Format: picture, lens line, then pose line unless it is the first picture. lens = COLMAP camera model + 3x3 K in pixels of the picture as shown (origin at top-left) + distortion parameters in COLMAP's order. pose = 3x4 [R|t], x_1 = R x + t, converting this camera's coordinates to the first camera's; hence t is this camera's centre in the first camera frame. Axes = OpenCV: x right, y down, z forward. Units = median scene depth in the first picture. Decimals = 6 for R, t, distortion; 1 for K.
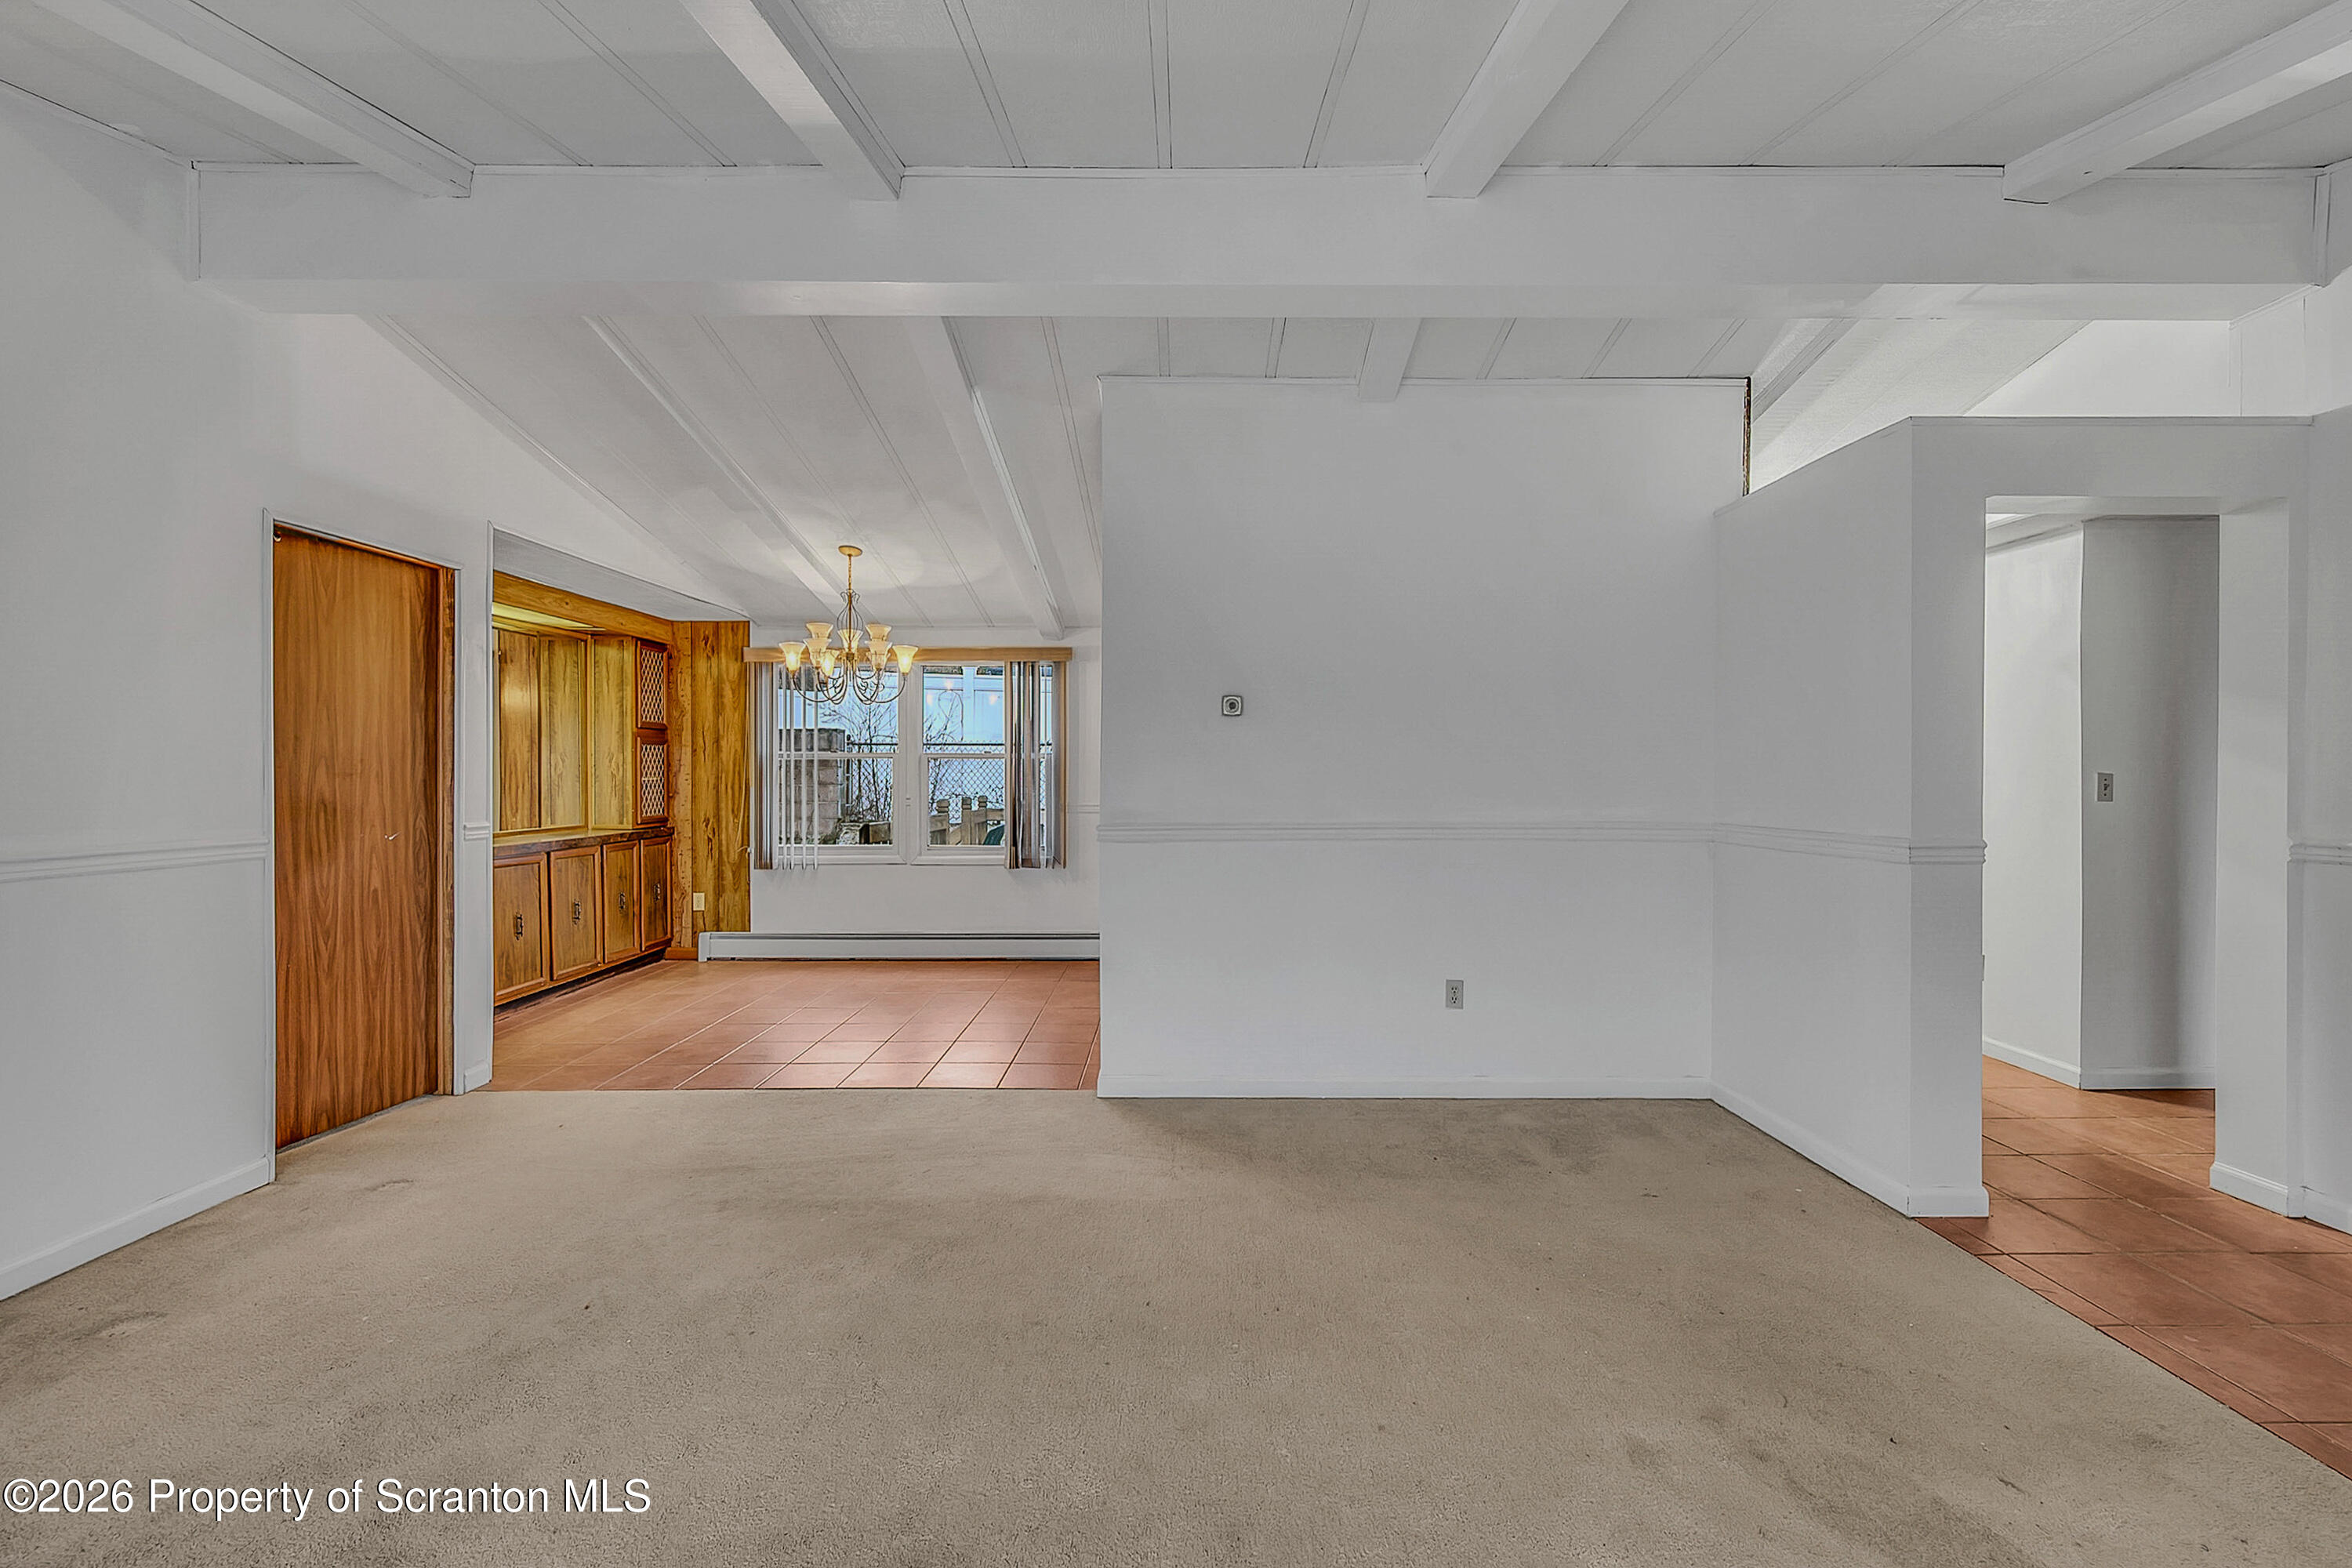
lens RADIAL K [[1127.1, 0, 1181.3], [0, 1127.1, 804.9], [0, 0, 1]] dist [-0.002768, 0.001852]
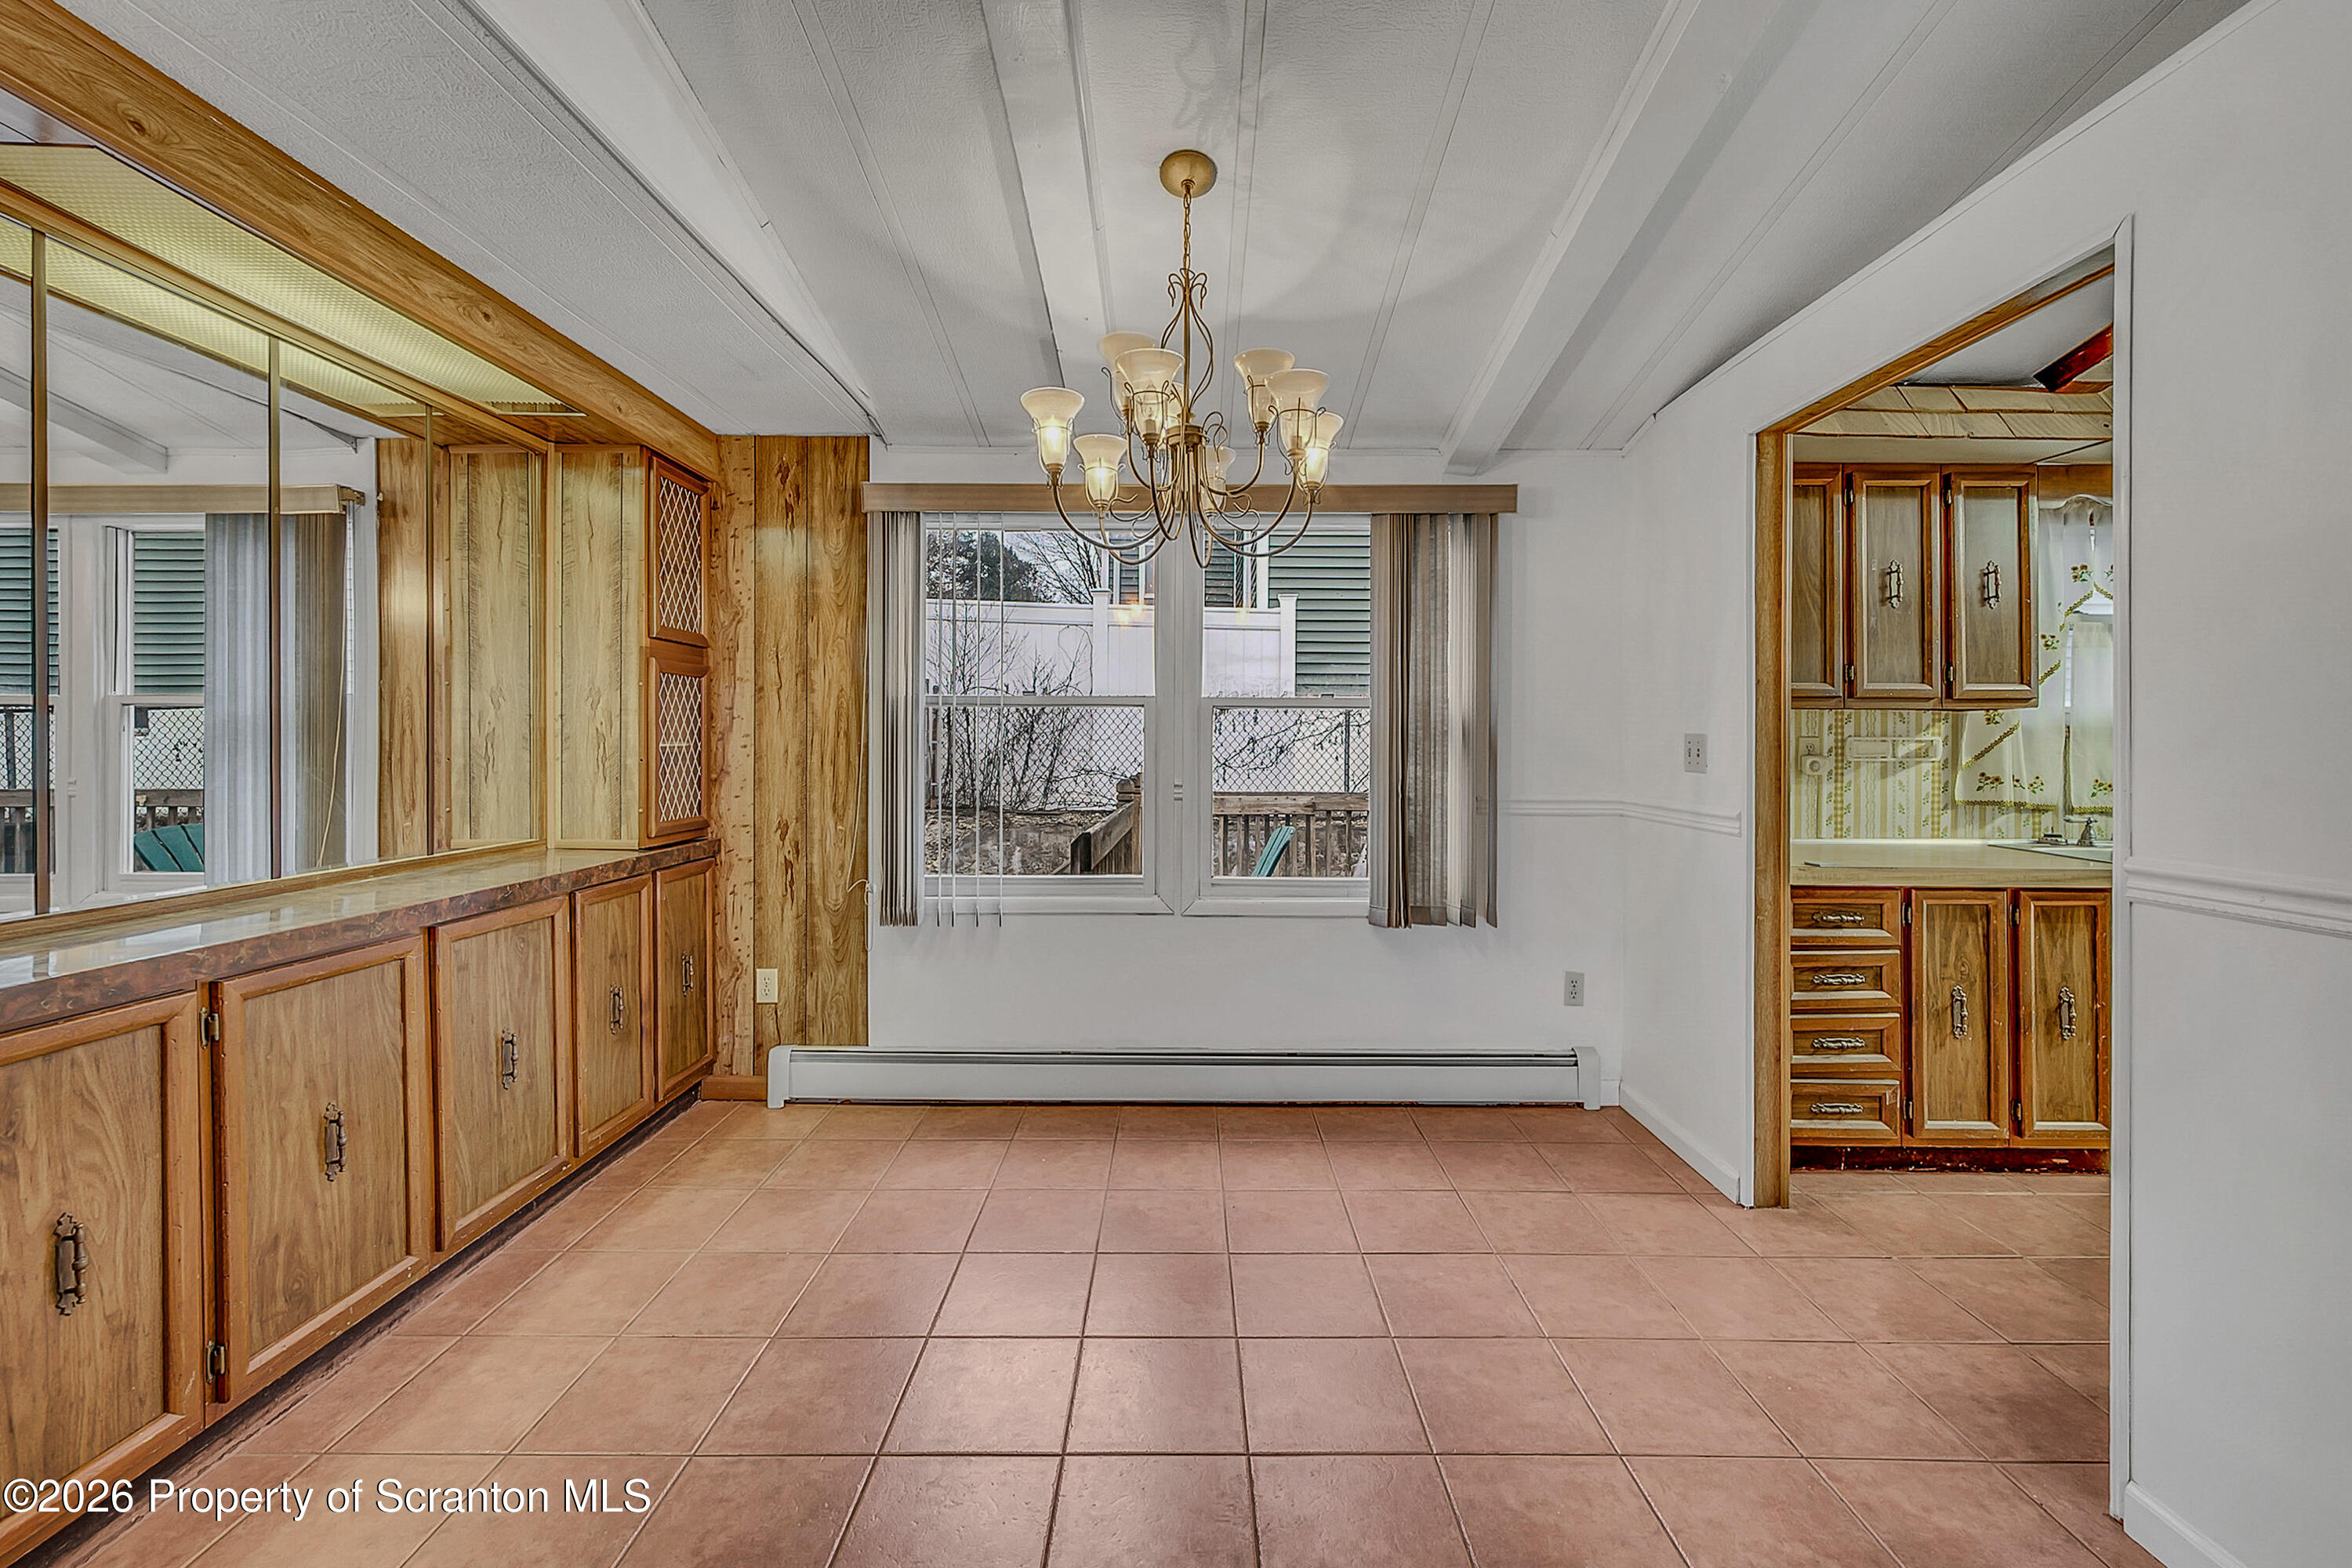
lens RADIAL K [[1127.1, 0, 1163.5], [0, 1127.1, 775.9], [0, 0, 1]] dist [-0.002768, 0.001852]
pose [[0.999915, 0.003739, -0.012483, -0.245711], [-0.003733, 0.999993, 0.000537, -0.010278], [0.012485, -0.000491, 0.999922, 0.497687]]
